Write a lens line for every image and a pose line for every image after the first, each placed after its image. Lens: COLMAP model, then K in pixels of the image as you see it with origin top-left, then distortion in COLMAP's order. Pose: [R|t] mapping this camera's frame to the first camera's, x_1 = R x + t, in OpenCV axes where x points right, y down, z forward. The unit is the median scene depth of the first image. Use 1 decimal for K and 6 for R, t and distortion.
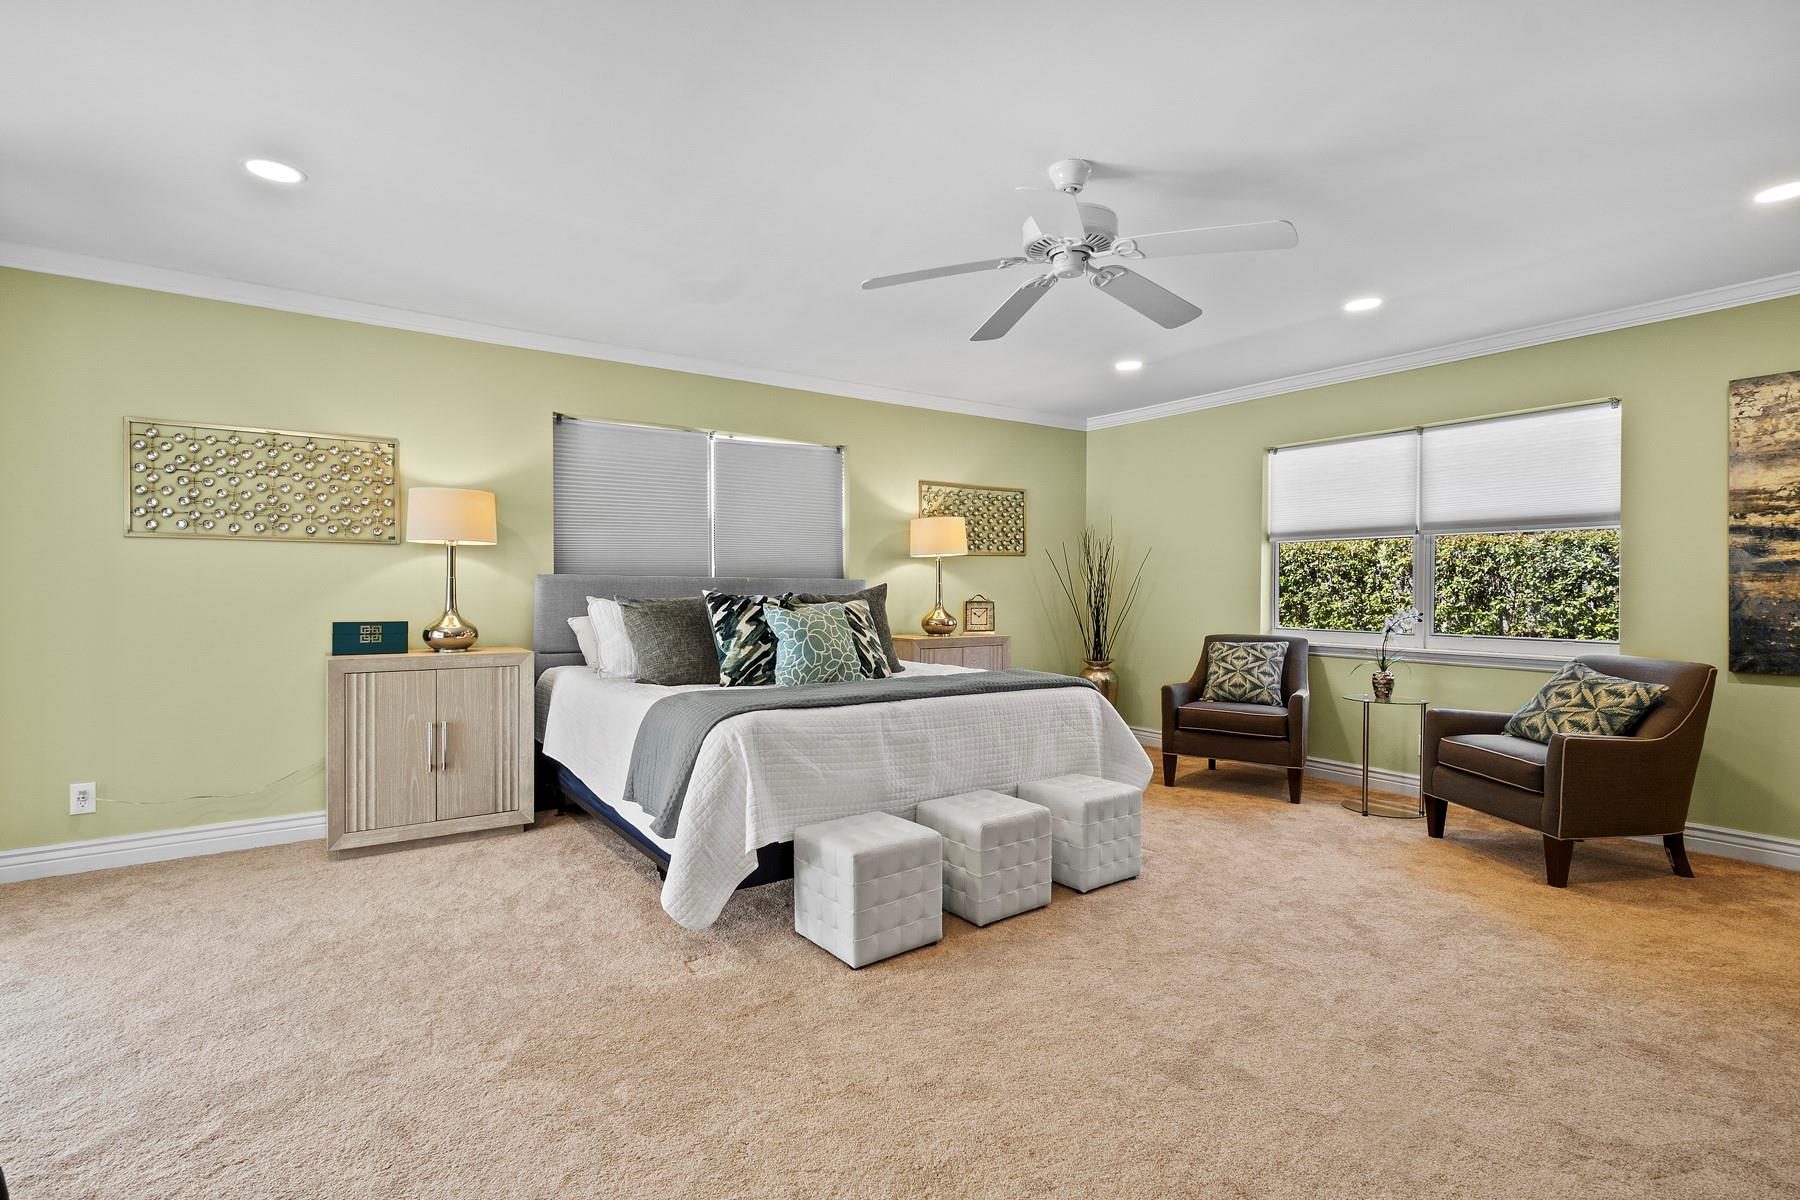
lens RADIAL K [[836.3, 0, 887.7], [0, 836.3, 587.8], [0, 0, 1]] dist [-0.002093, 0.000173]
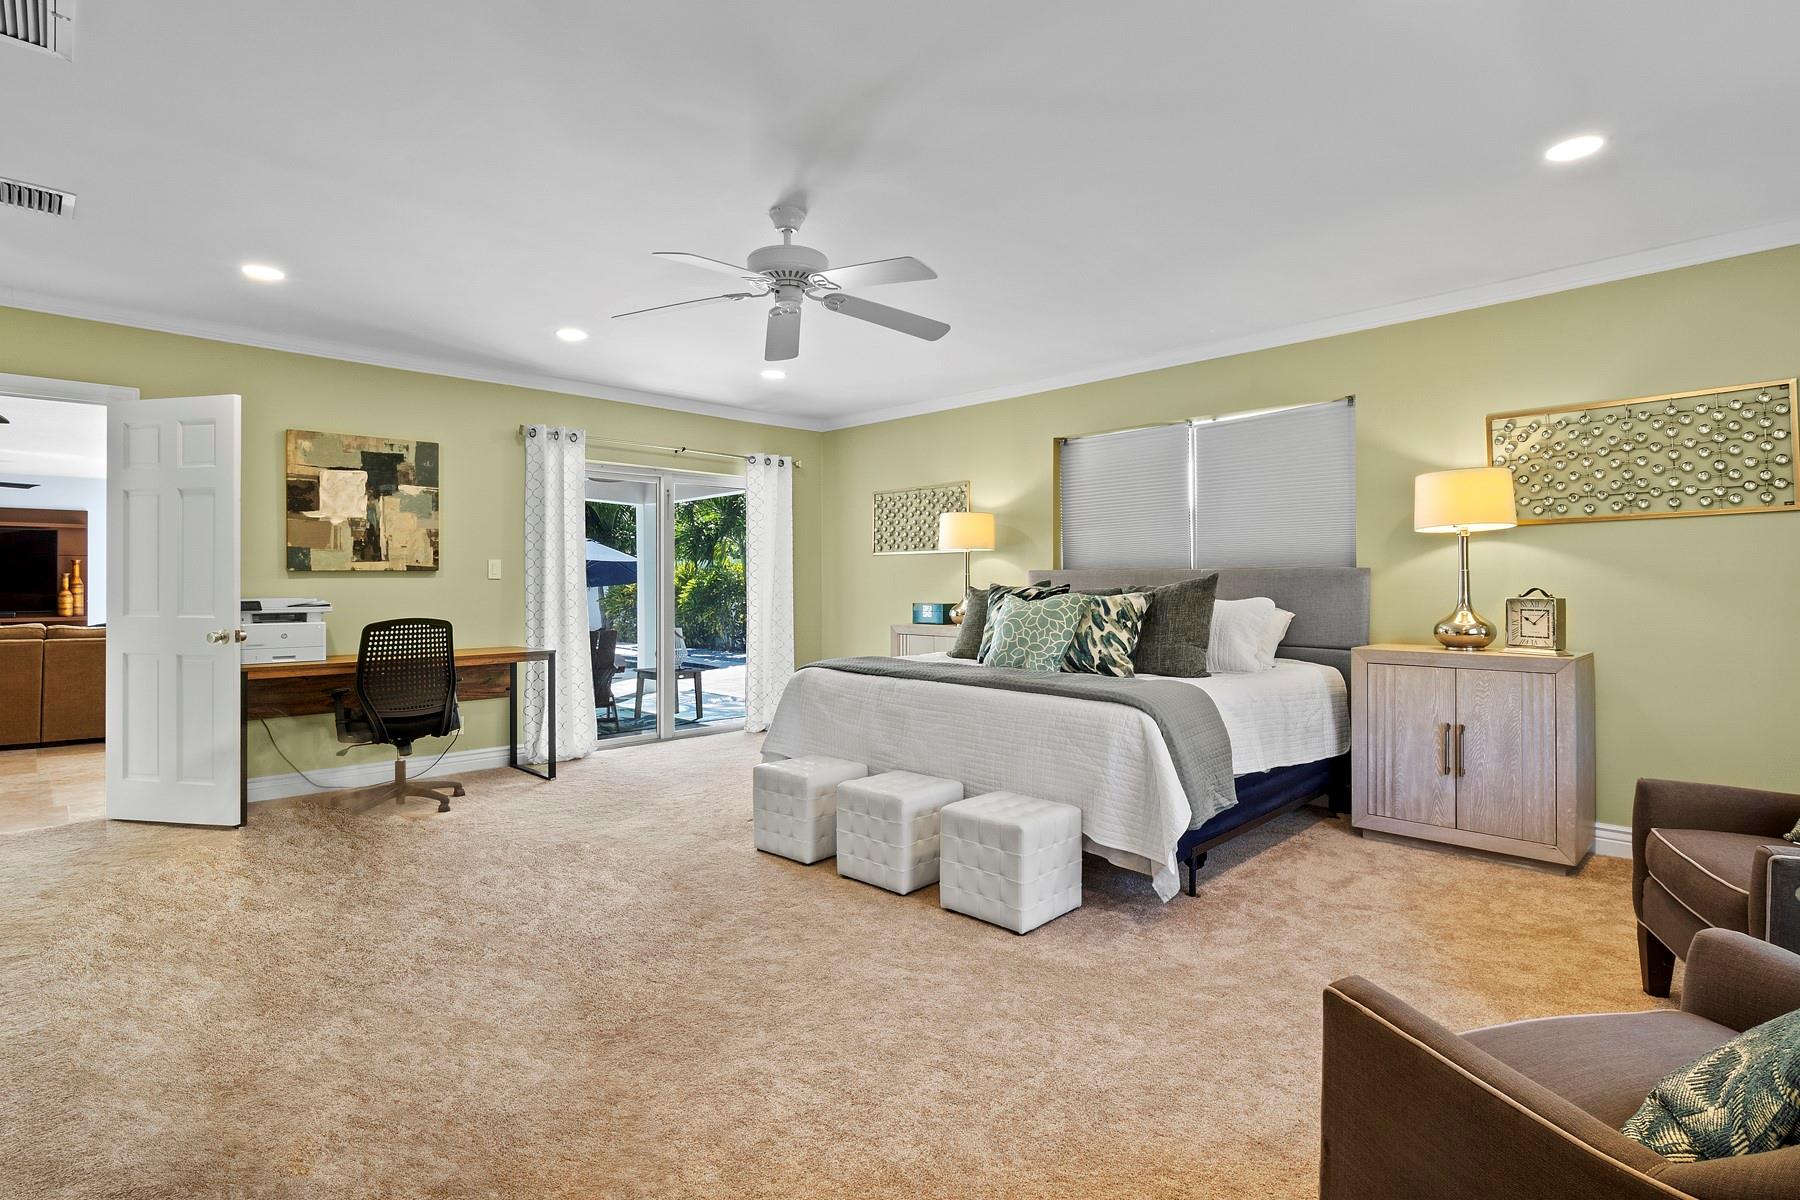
lens RADIAL K [[836.3, 0, 887.7], [0, 836.3, 587.8], [0, 0, 1]] dist [-0.002093, 0.000173]
pose [[0.175268, 0.011171, -0.984457, 0.633888], [0.008698, 0.999879, 0.012895, -0.004122], [0.984482, -0.010823, 0.175150, 0.425068]]
